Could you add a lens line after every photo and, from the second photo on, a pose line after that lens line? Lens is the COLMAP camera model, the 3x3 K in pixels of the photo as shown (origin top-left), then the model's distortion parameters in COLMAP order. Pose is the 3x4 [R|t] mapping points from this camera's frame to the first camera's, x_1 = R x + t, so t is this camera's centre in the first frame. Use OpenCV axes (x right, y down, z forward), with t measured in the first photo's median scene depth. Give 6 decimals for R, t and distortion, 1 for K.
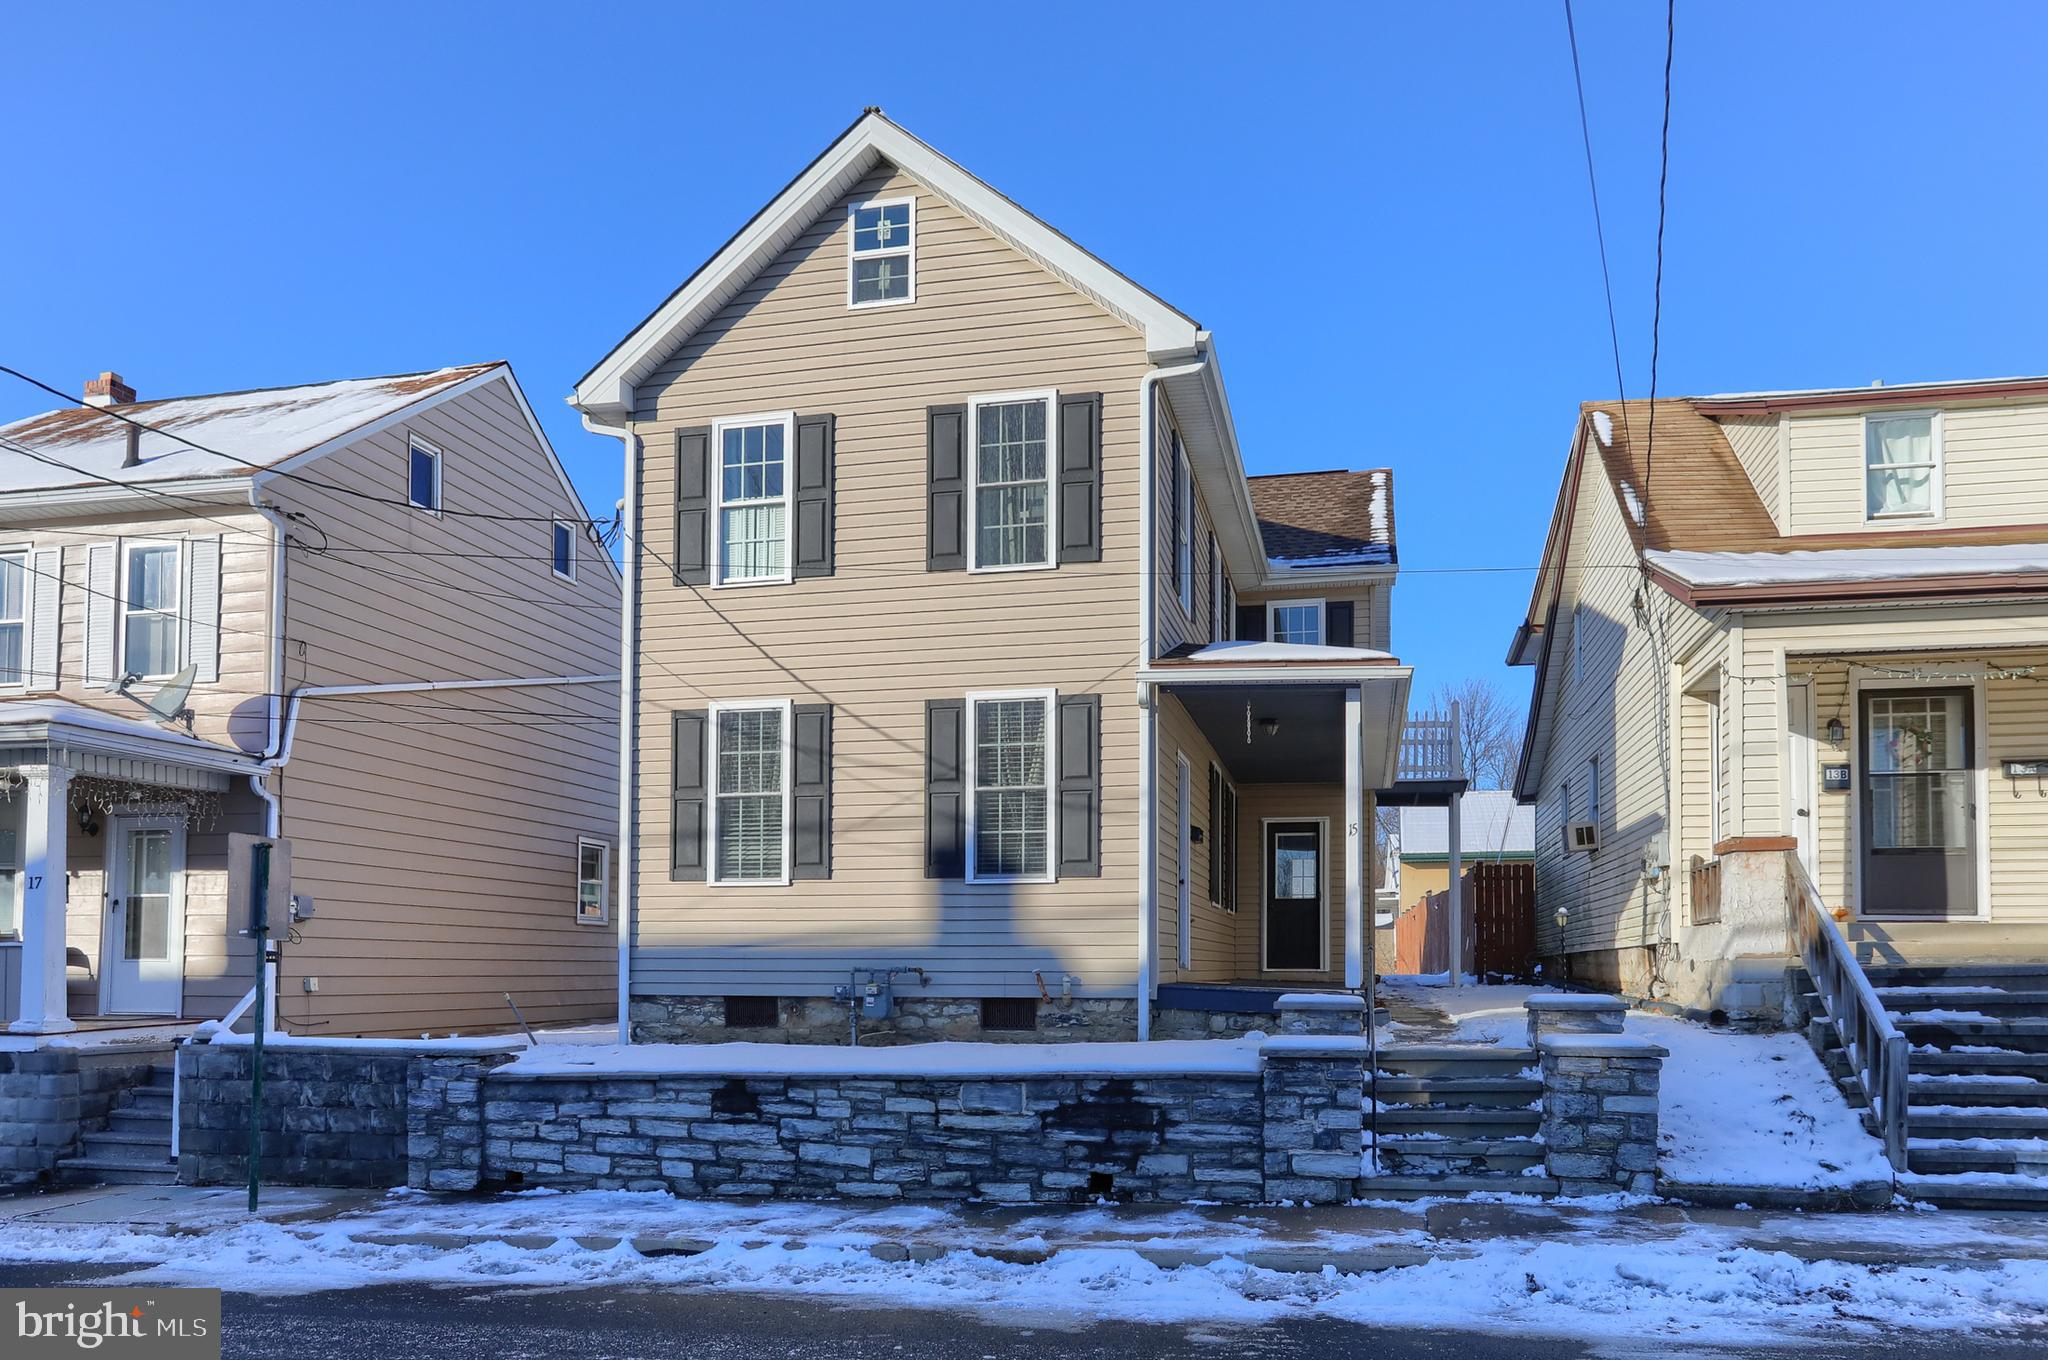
lens RADIAL K [[1470.6, 0, 1033.4], [0, 1470.6, 727.6], [0, 0, 1]] dist [-0.051971, 0.051877]
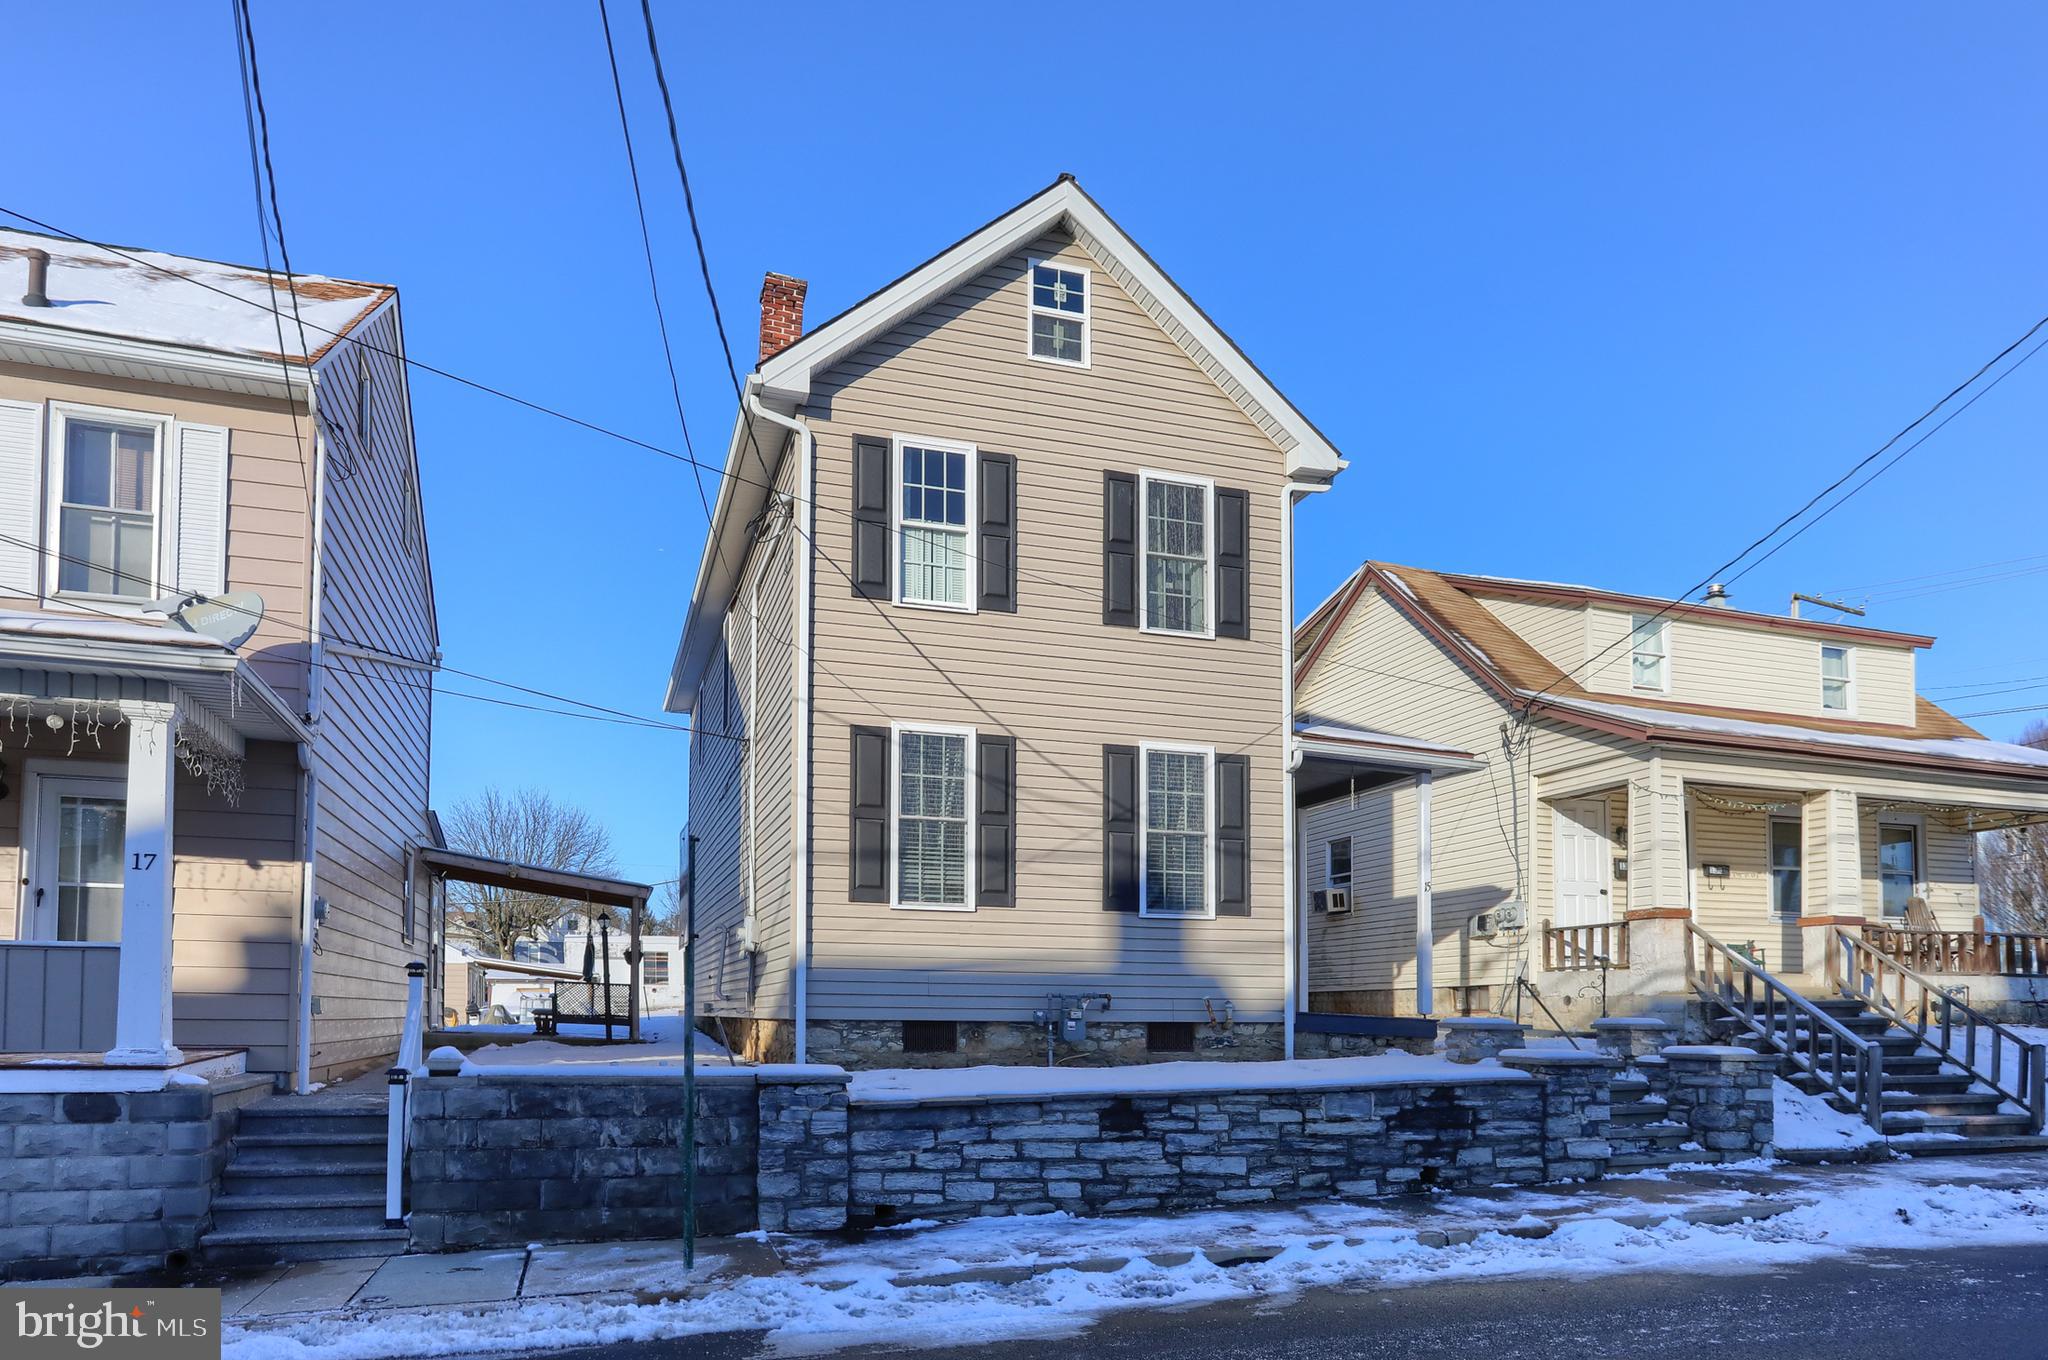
lens RADIAL K [[1356.2, 0, 1017.2], [0, 1356.2, 791.3], [0, 0, 1]] dist [-0.053210, 0.053381]
pose [[0.856921, 0.090241, 0.507487, -0.676608], [-0.090896, 0.995582, -0.023551, 0.048341], [-0.507370, -0.025948, 0.861338, 0.198958]]
